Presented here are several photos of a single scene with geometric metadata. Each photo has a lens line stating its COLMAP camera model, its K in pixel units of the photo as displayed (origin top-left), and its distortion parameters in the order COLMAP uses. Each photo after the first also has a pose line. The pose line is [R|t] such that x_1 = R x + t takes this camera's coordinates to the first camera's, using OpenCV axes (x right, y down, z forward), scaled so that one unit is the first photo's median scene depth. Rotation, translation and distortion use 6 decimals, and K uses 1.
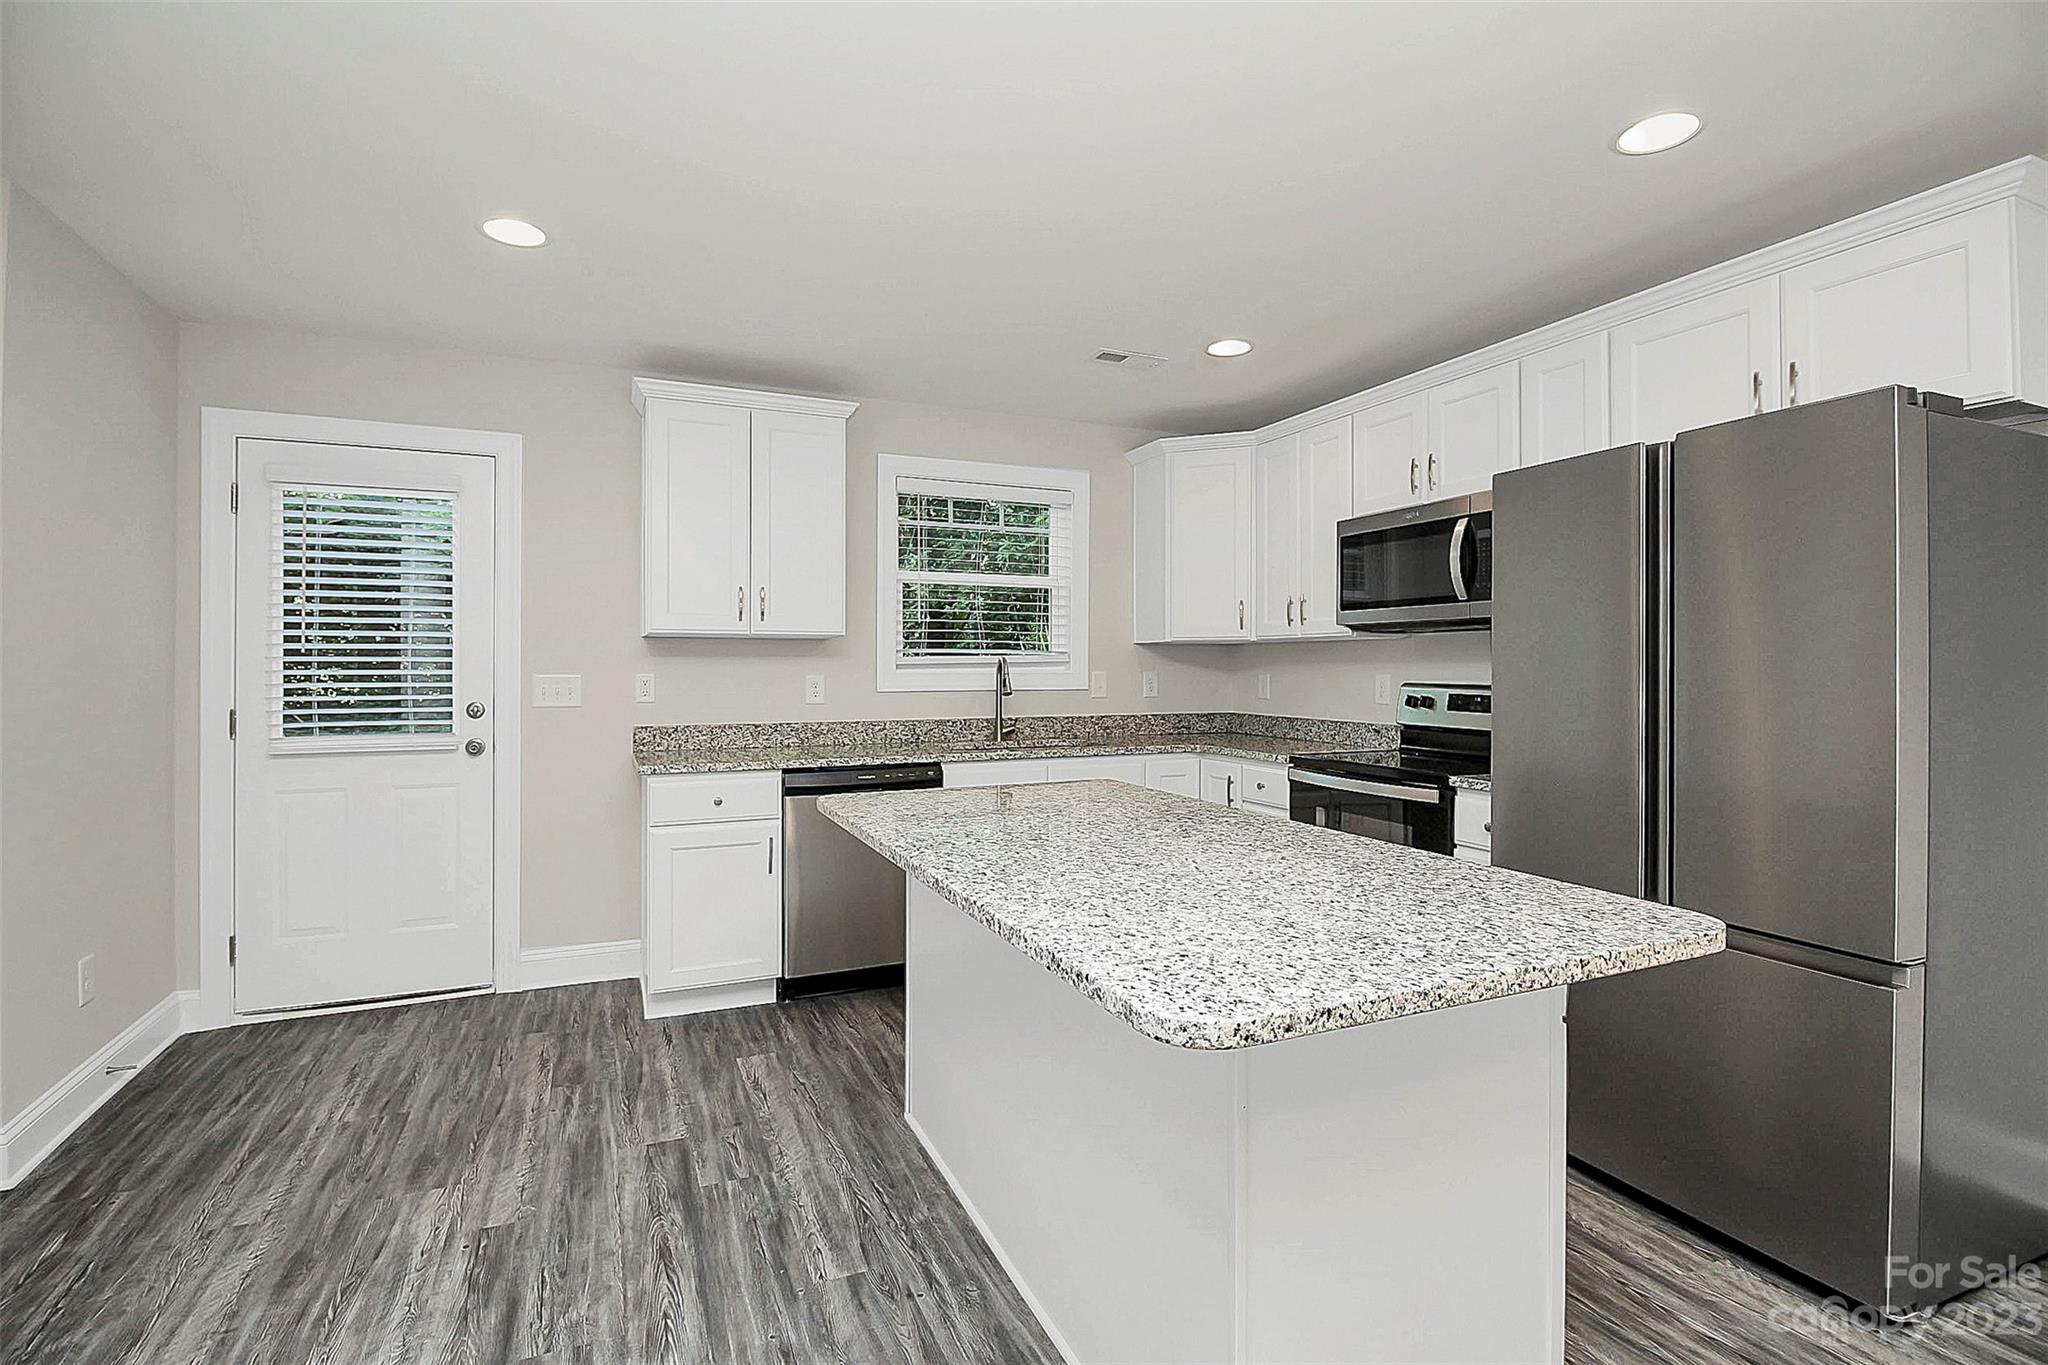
lens RADIAL K [[956.3, 0, 1024.8], [0, 956.3, 664.2], [0, 0, 1]] dist [-0.005679, -0.007500]
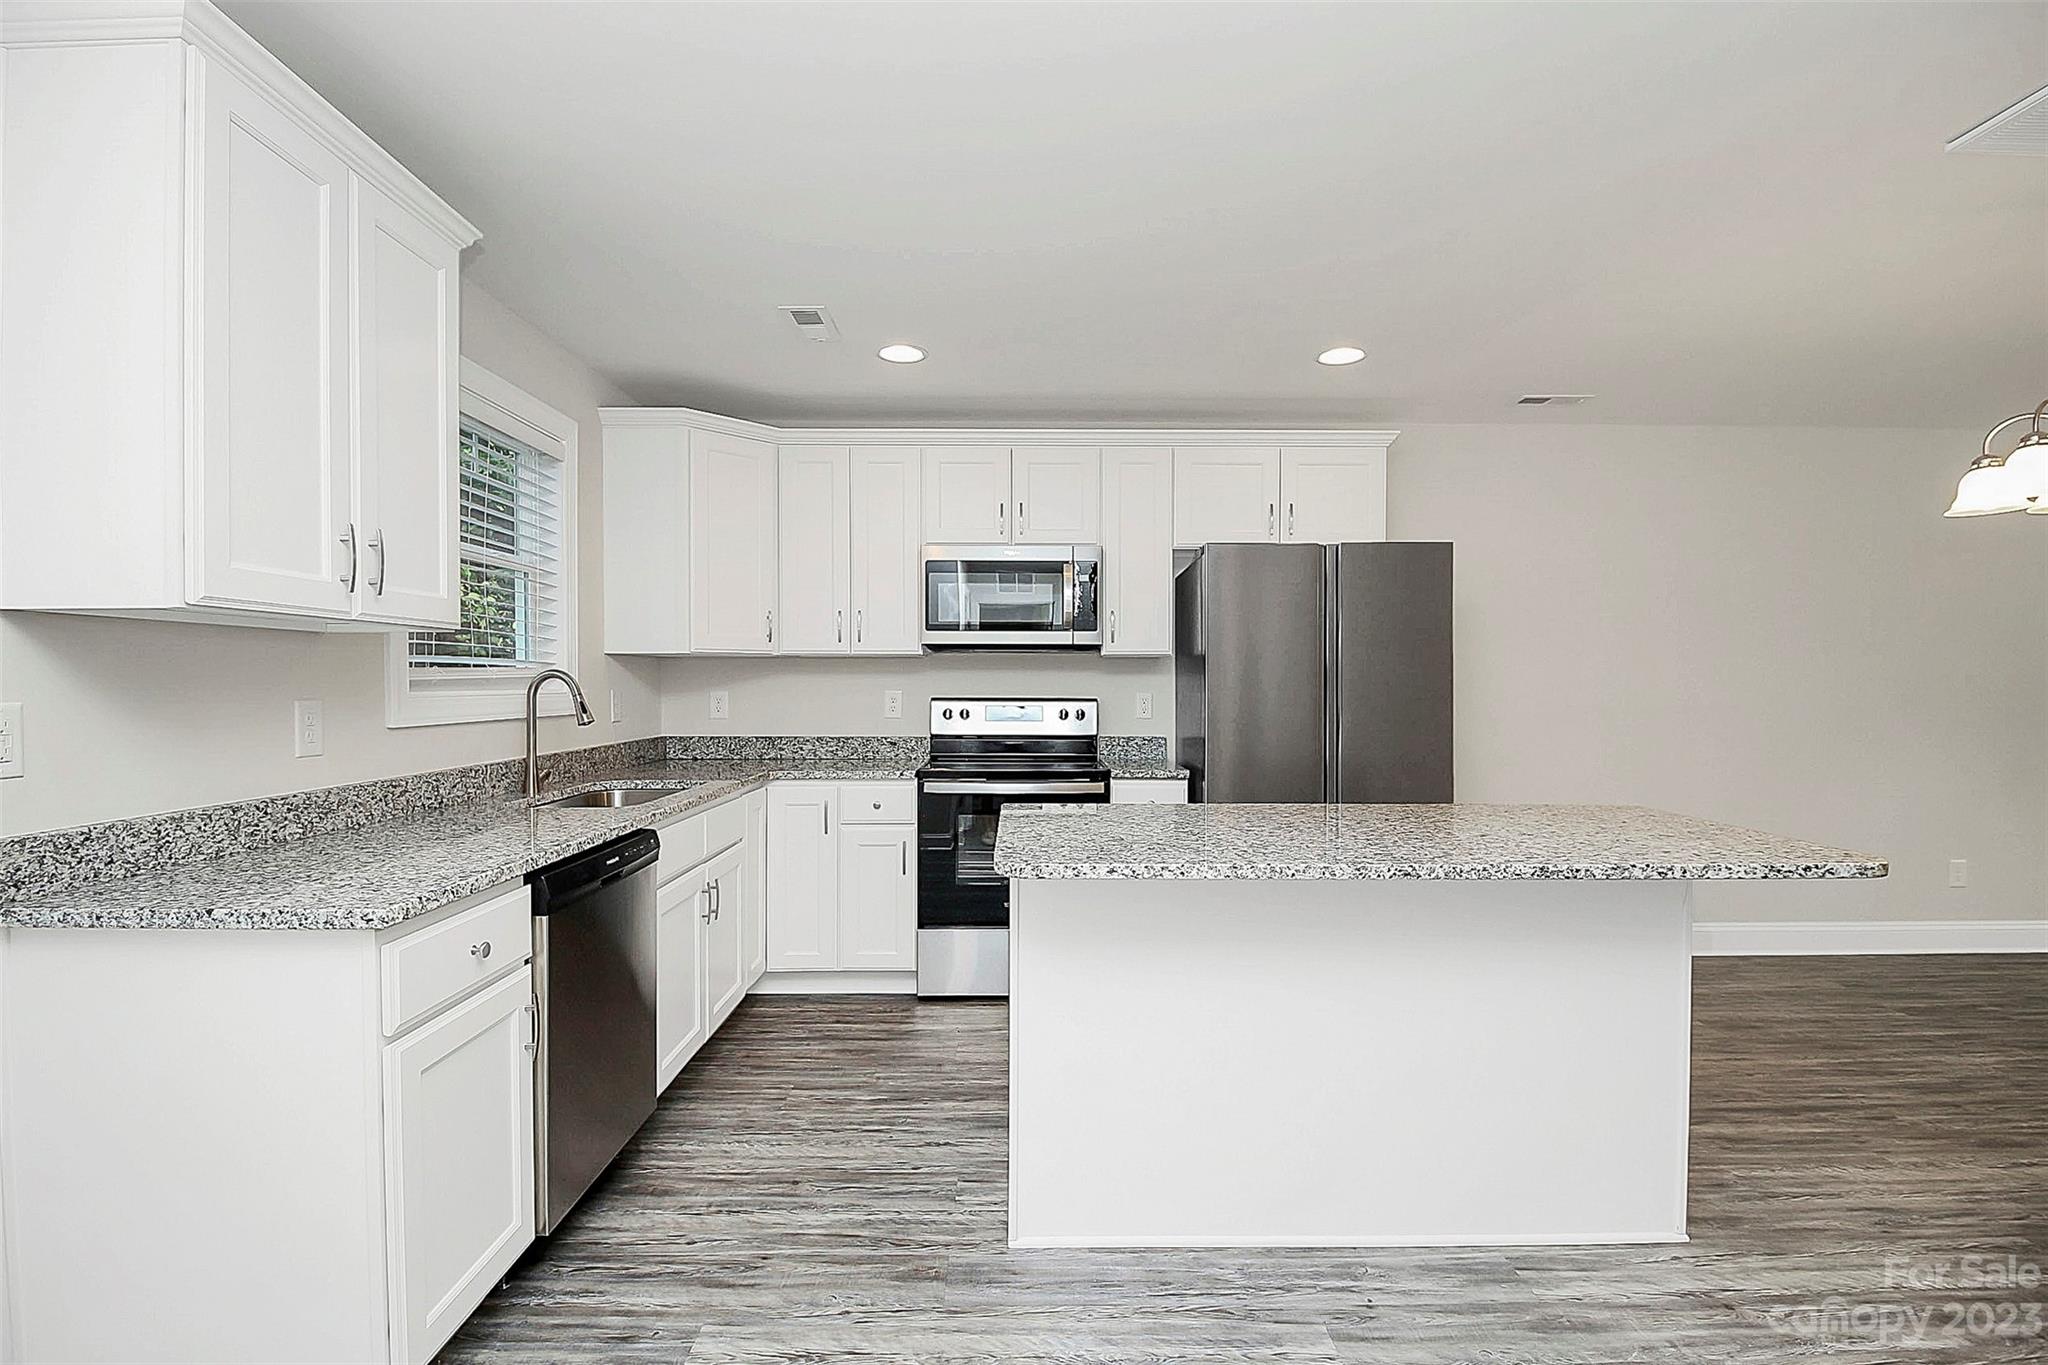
lens RADIAL K [[956.3, 0, 1023.1], [0, 956.3, 702.9], [0, 0, 1]] dist [-0.005679, -0.007500]
pose [[0.392522, -0.019764, 0.919530, -0.616382], [-0.001821, 0.999750, 0.022266, 0.000725], [-0.919741, -0.010414, 0.392388, 0.495710]]
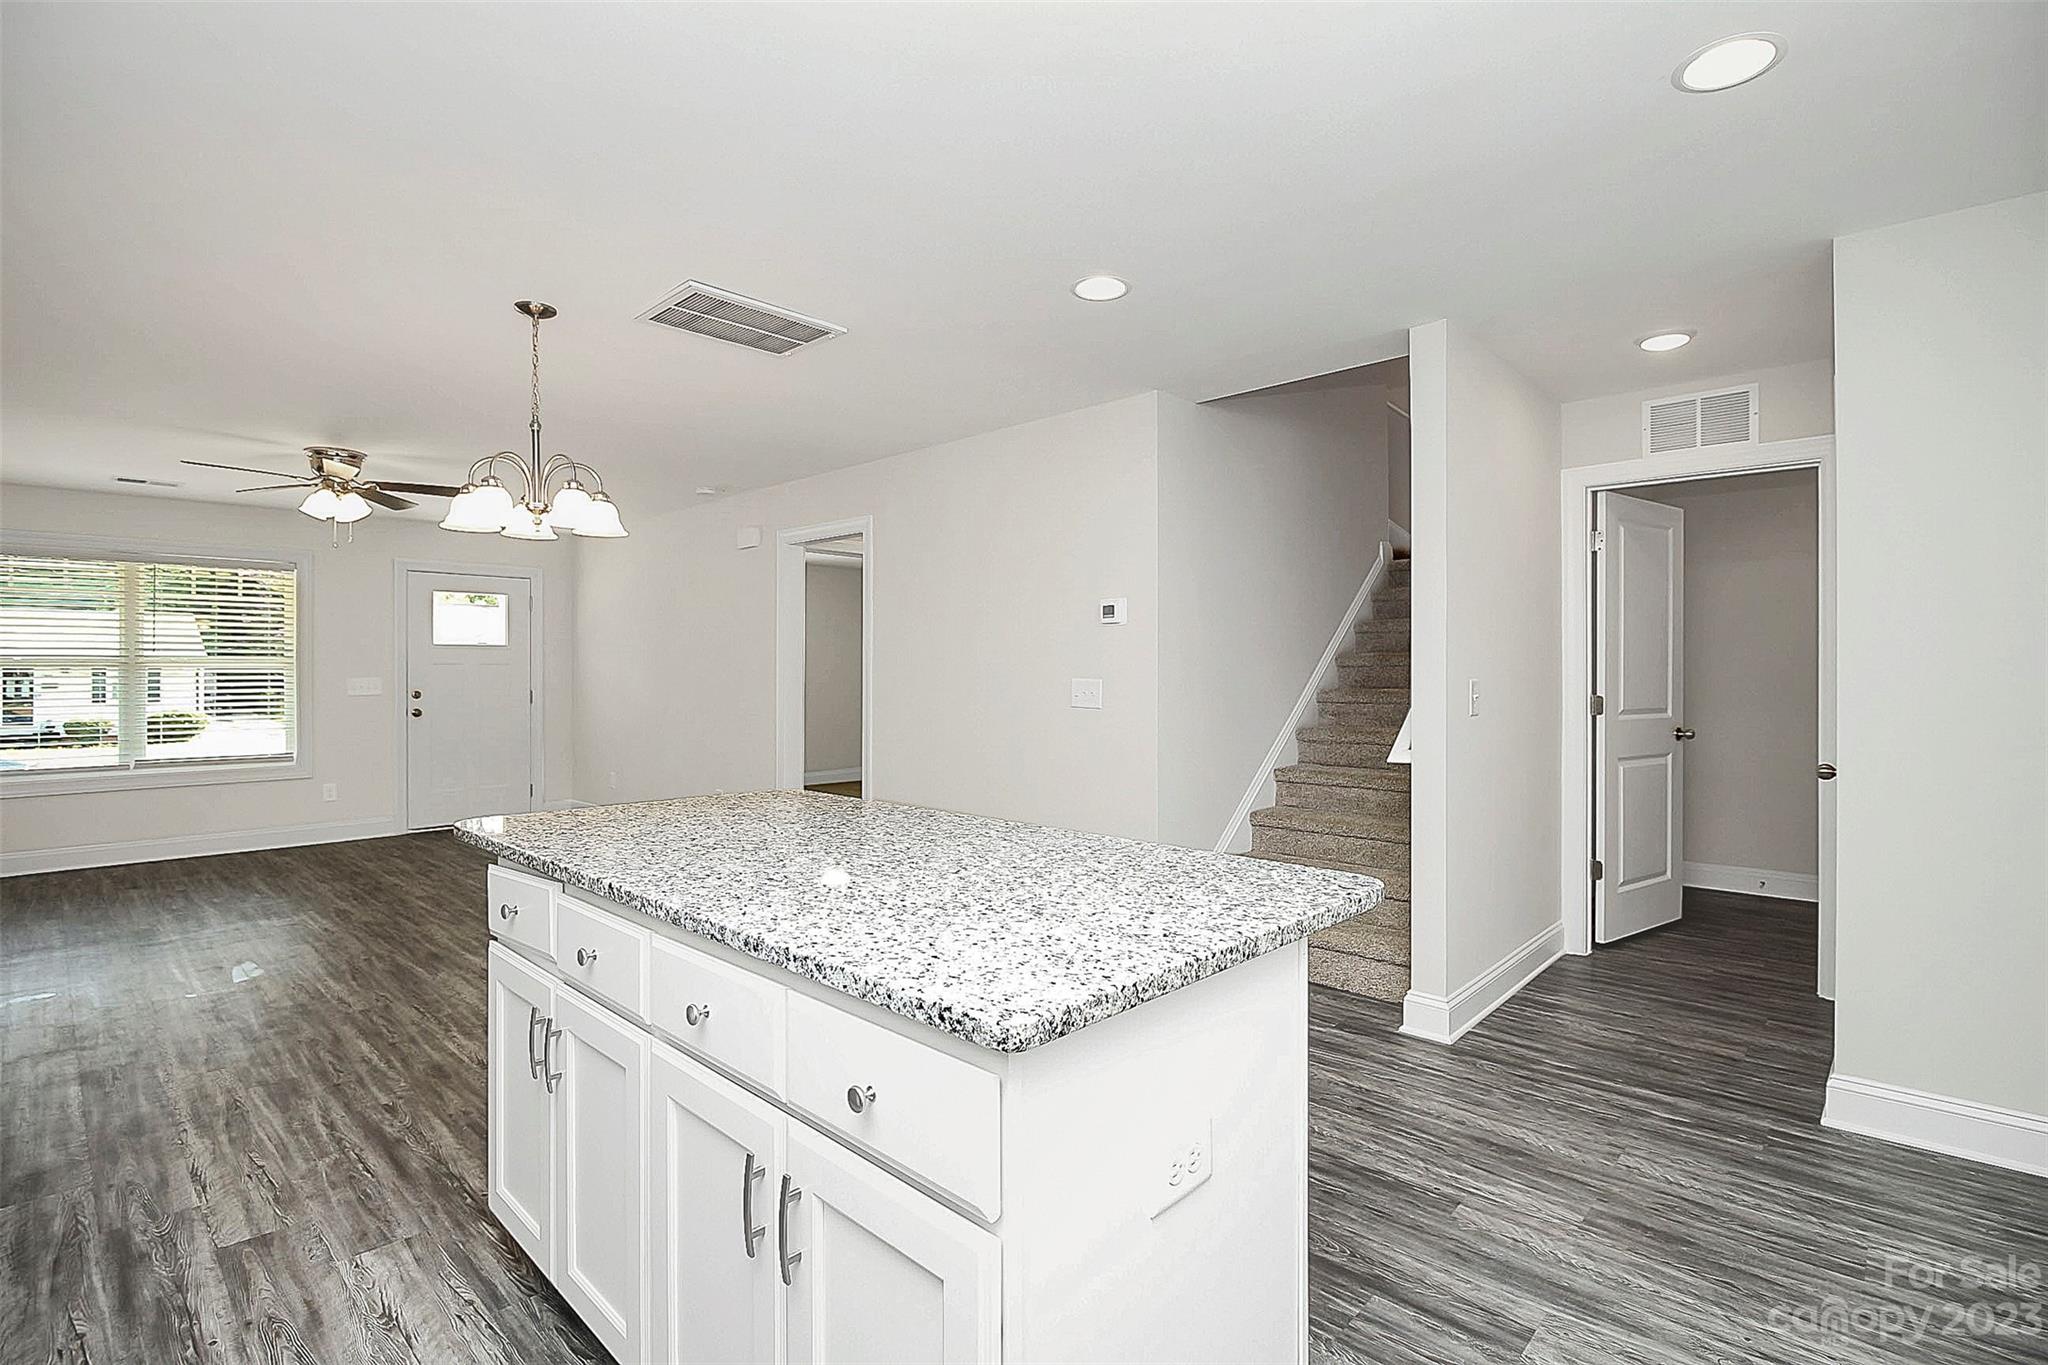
lens RADIAL K [[956.3, 0, 1034.1], [0, 956.3, 672.8], [0, 0, 1]] dist [-0.005679, -0.007500]
pose [[-0.920850, -0.000532, -0.389917, 0.159141], [-0.000483, 1.000000, -0.000223, 0.004700], [0.389917, -0.000018, -0.920850, 1.037658]]
